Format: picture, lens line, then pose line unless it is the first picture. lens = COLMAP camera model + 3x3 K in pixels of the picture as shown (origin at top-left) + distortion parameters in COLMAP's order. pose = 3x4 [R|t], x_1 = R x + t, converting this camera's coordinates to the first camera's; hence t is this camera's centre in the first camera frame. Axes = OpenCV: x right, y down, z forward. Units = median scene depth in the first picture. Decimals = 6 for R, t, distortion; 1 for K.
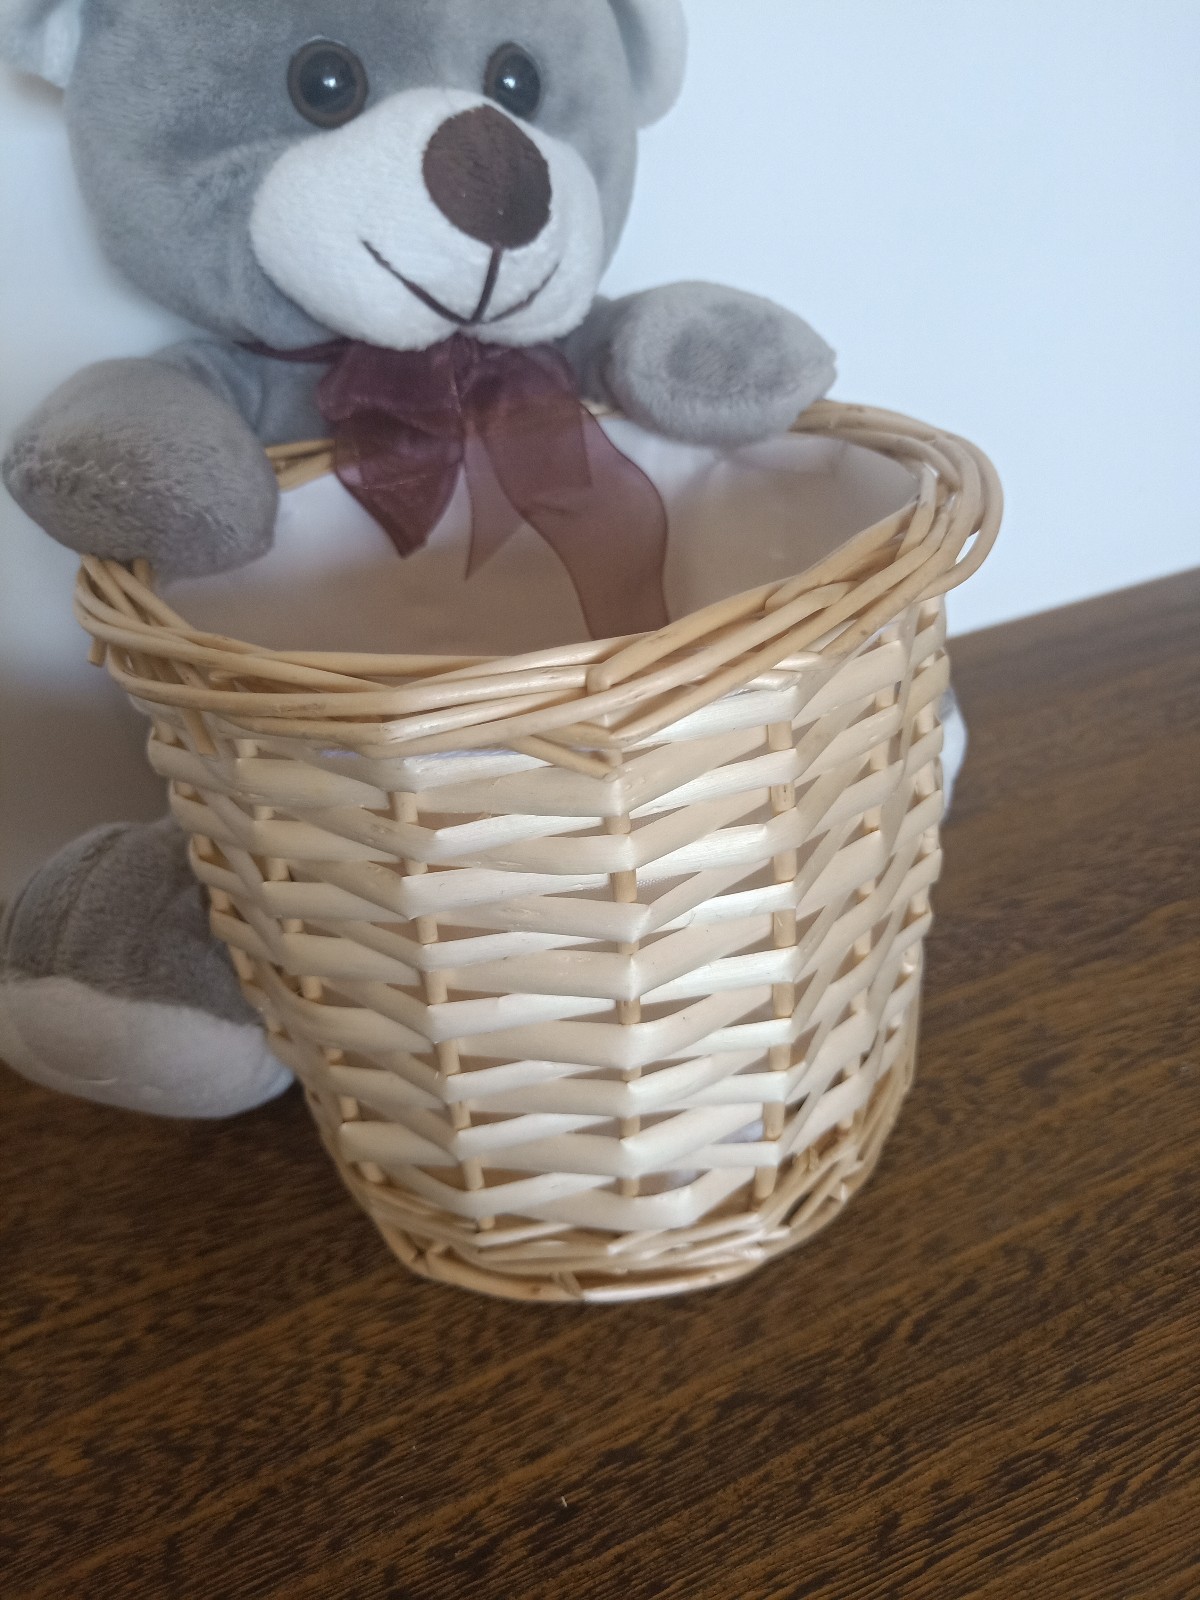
lens RADIAL K [[1277.9, 0, 600.0], [0, 1277.9, 800.0], [0, 0, 1]] dist [0.000086, -0.000185]
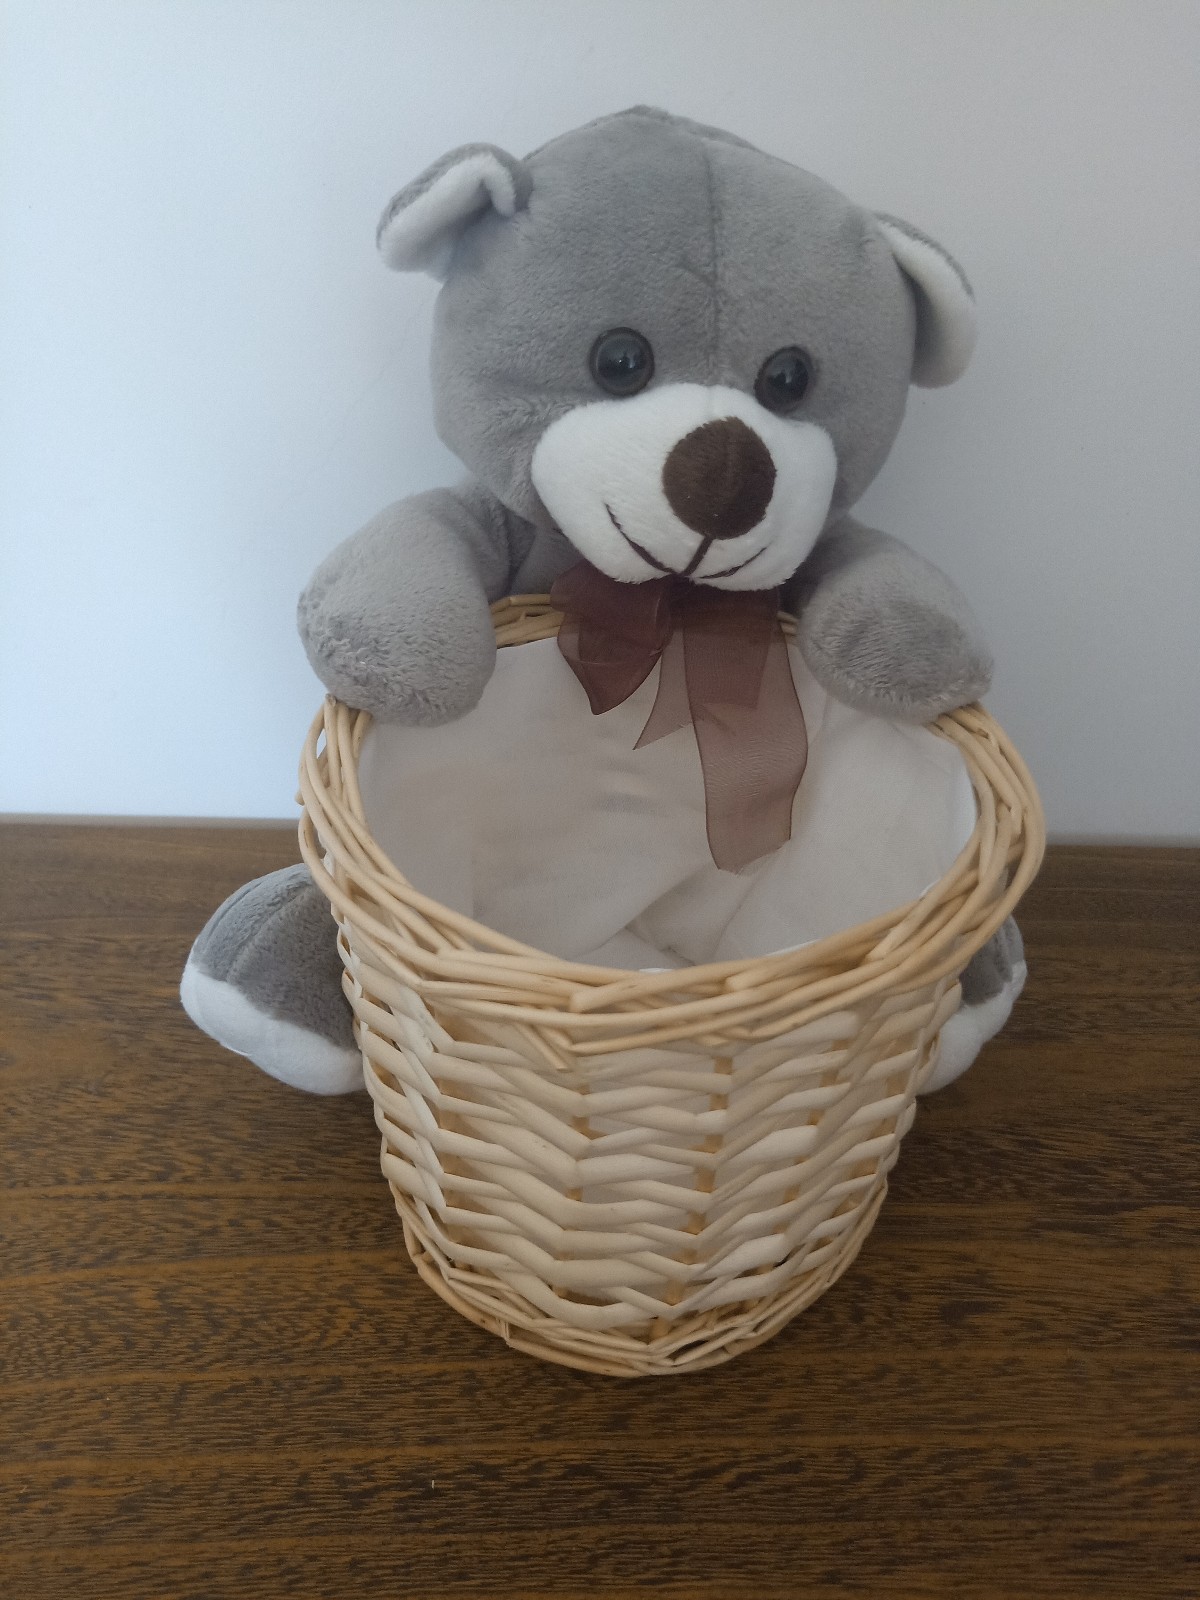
lens RADIAL K [[1254.6, 0, 600.0], [0, 1254.6, 800.0], [0, 0, 1]] dist [0.008452, 0.002804]
pose [[0.918354, 0.327729, -0.221855, 0.181447], [-0.301155, 0.942405, 0.145530, -0.366801], [0.256771, -0.066835, 0.964158, -0.193424]]
